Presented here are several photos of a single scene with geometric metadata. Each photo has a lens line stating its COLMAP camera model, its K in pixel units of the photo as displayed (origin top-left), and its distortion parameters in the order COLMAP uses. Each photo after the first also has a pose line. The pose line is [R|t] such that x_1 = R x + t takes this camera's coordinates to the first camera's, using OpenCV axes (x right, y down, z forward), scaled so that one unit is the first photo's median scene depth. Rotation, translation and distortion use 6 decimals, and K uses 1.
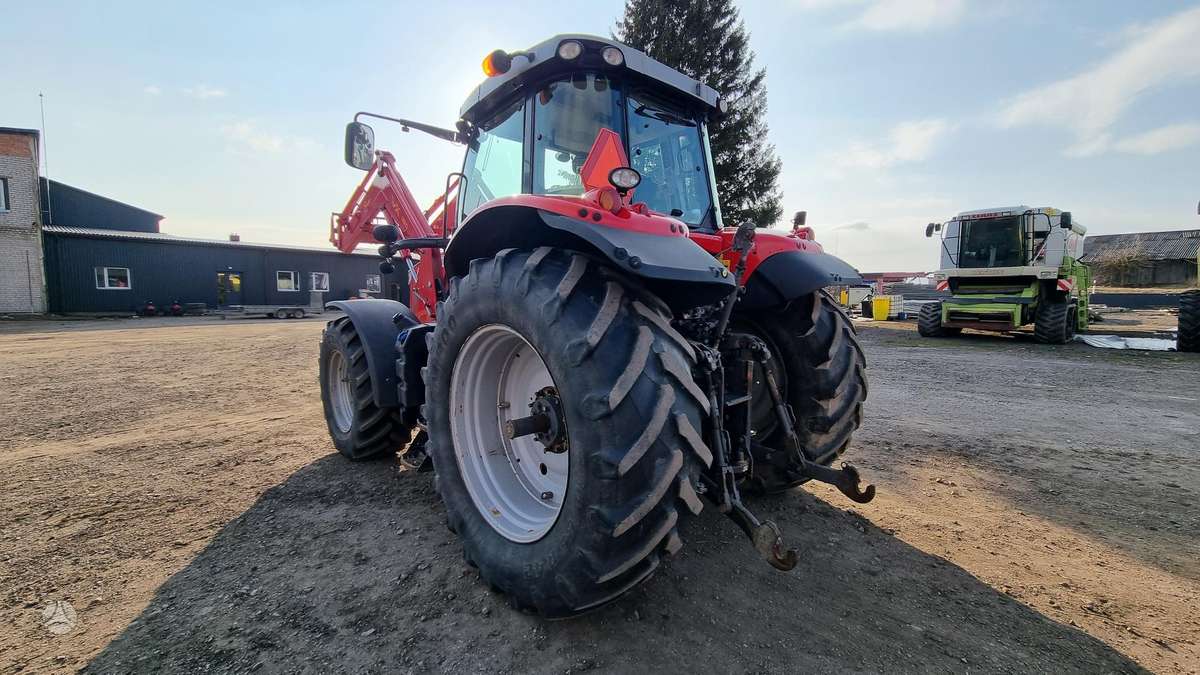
lens RADIAL K [[479.3, 0, 600.0], [0, 479.3, 337.5], [0, 0, 1]] dist [0.001053, -0.000355]
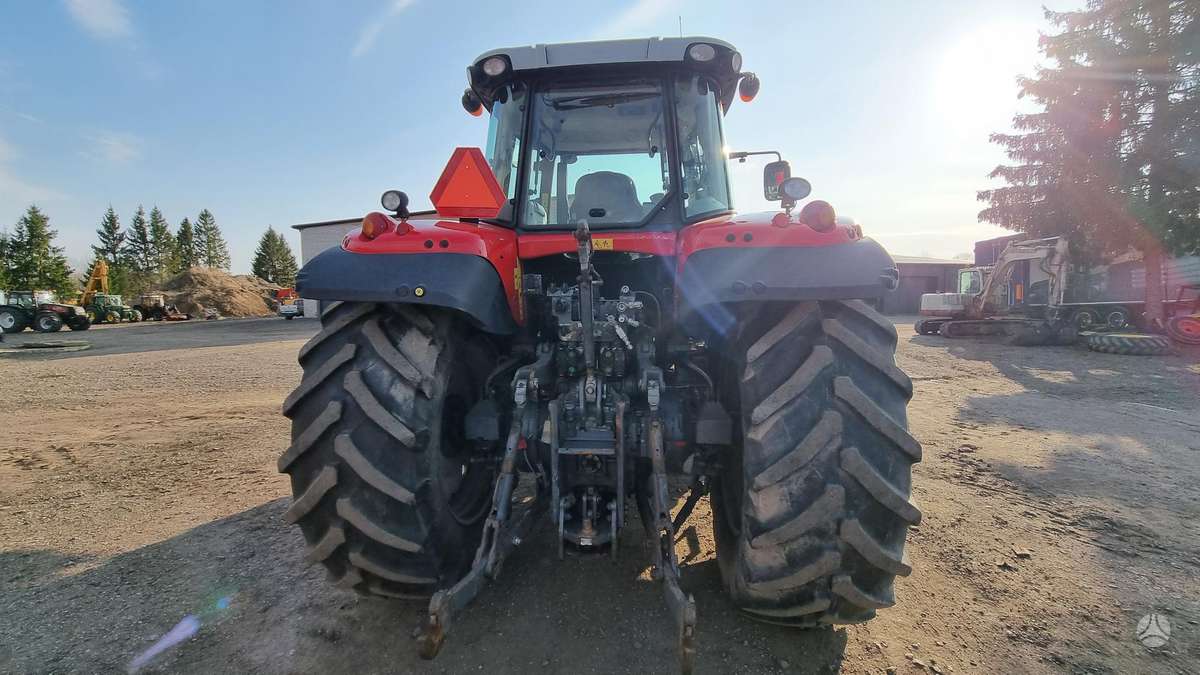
lens RADIAL K [[478.0, 0, 609.1], [0, 478.0, 337.6], [0, 0, 1]] dist [0.005643, -0.002503]
pose [[0.657834, 0.061776, -0.750625, 0.175476], [-0.067040, 0.997477, 0.023340, -0.014060], [0.750174, 0.034968, 0.660316, 0.102779]]
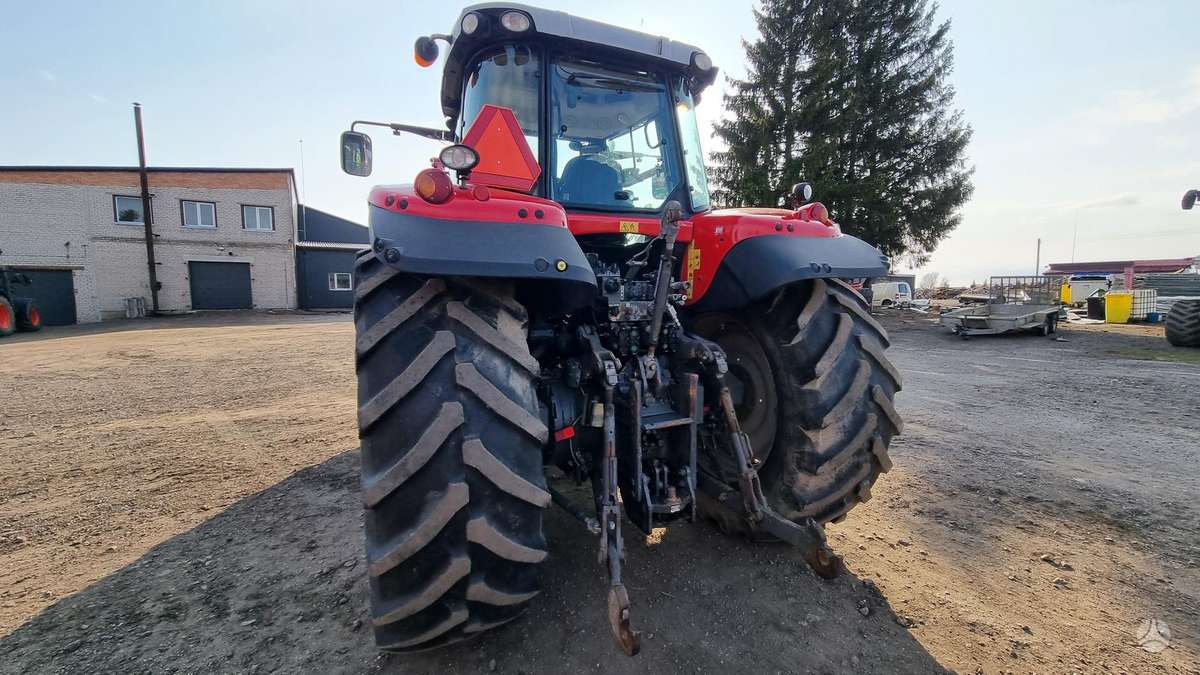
lens RADIAL K [[479.4, 0, 611.5], [0, 479.4, 336.1], [0, 0, 1]] dist [0.002691, -0.000725]
pose [[0.950750, 0.021494, -0.309213, 0.088543], [-0.020863, 0.999768, 0.005348, -0.003509], [0.309256, 0.001367, 0.950978, 0.040605]]
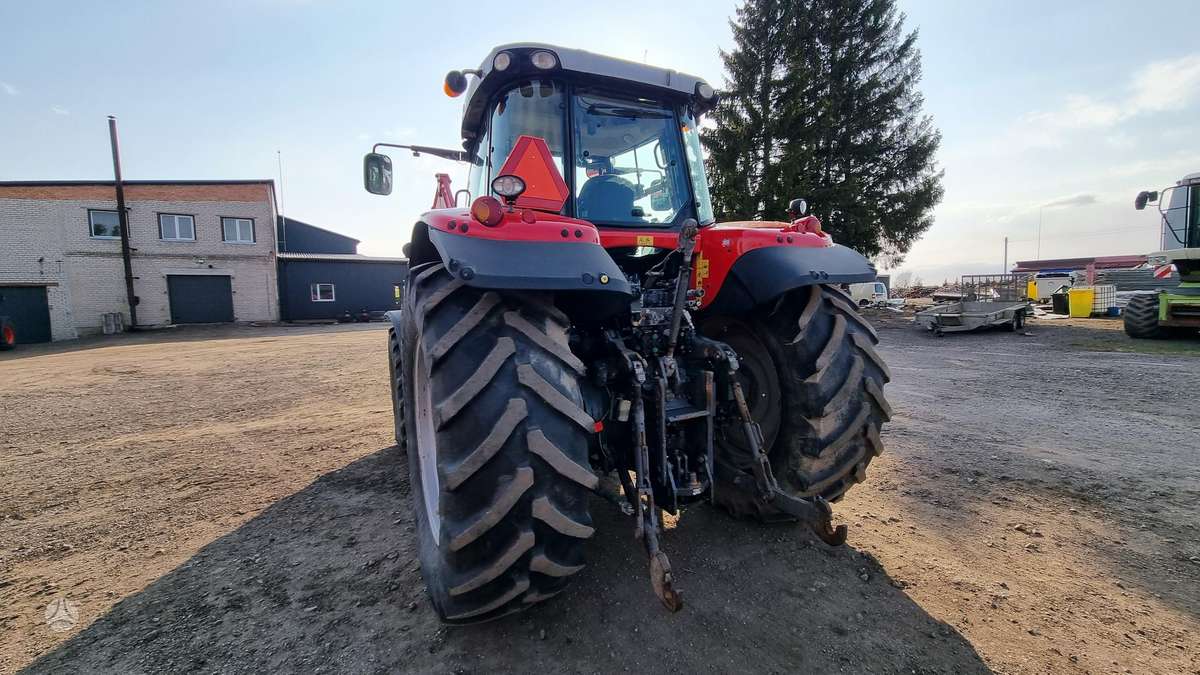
lens RADIAL K [[478.0, 0, 609.1], [0, 478.0, 337.6], [0, 0, 1]] dist [0.005643, -0.002503]
pose [[0.960420, -0.002620, -0.278543, 0.079074], [0.002093, 0.999995, -0.002187, -0.002888], [0.278547, 0.001518, 0.960421, 0.017794]]
